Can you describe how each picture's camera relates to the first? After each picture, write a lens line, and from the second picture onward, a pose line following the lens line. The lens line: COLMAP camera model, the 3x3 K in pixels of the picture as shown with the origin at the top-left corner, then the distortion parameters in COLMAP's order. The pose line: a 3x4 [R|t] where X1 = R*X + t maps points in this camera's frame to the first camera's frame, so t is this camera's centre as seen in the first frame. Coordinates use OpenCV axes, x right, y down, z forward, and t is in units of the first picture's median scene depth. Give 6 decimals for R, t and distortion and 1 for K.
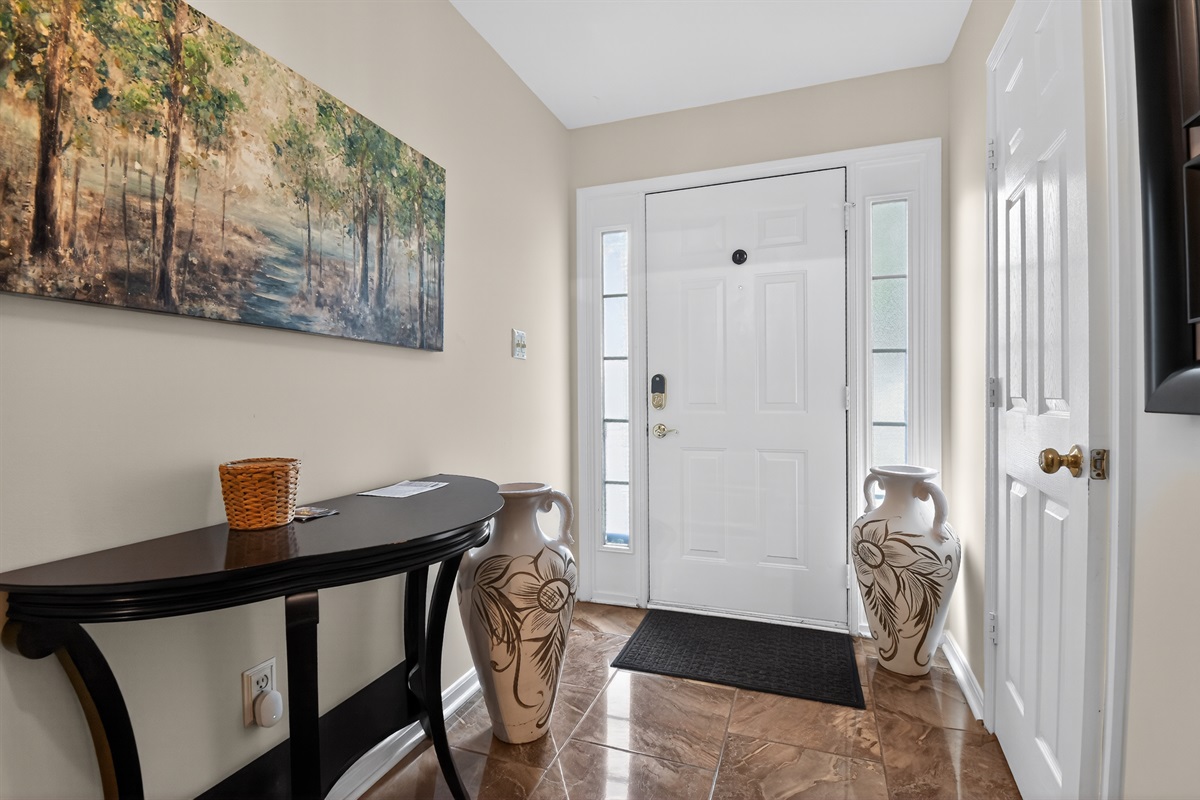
lens RADIAL K [[539.3, 0, 600.7], [0, 539.3, 396.8], [0, 0, 1]] dist [0.001038, 0.000139]
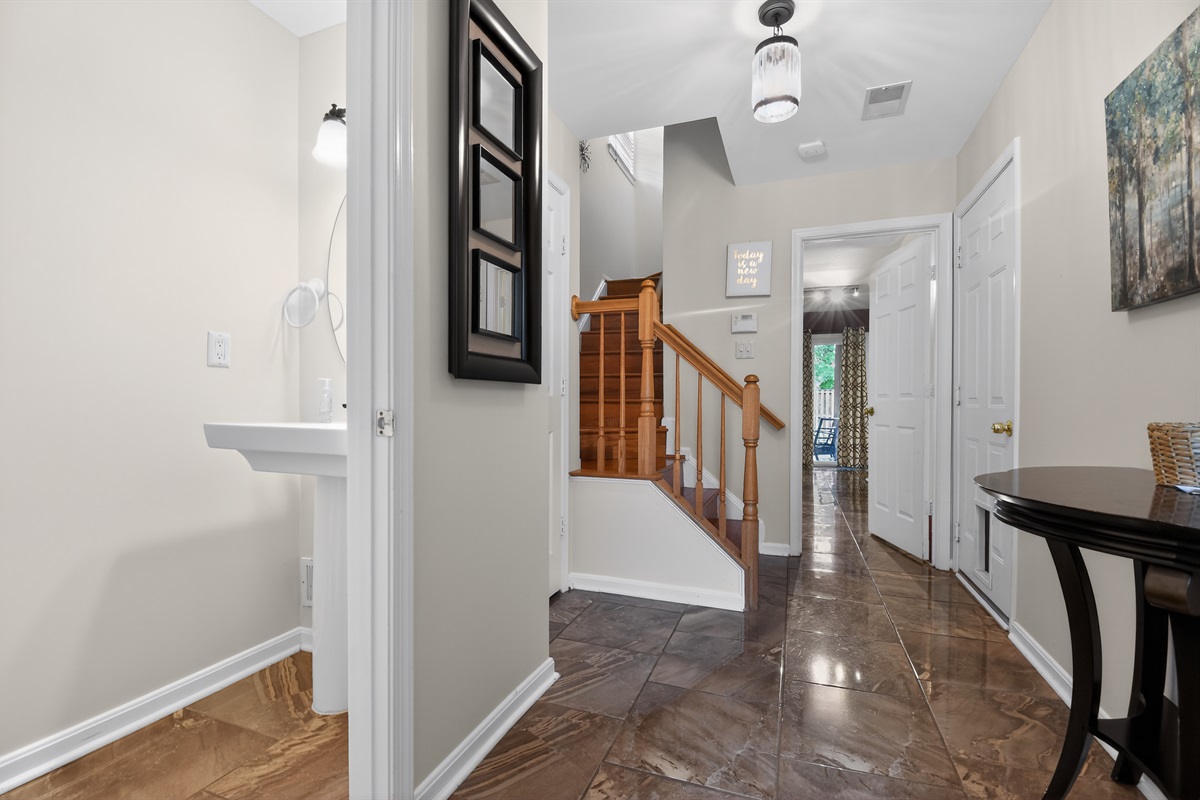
lens RADIAL K [[539.3, 0, 598.9], [0, 539.3, 398.2], [0, 0, 1]] dist [0.001038, 0.000139]
pose [[-0.999807, -0.006686, 0.018497, 0.503147], [-0.006464, 0.999907, 0.012042, 0.079001], [-0.018575, 0.011920, -0.999756, 2.415560]]
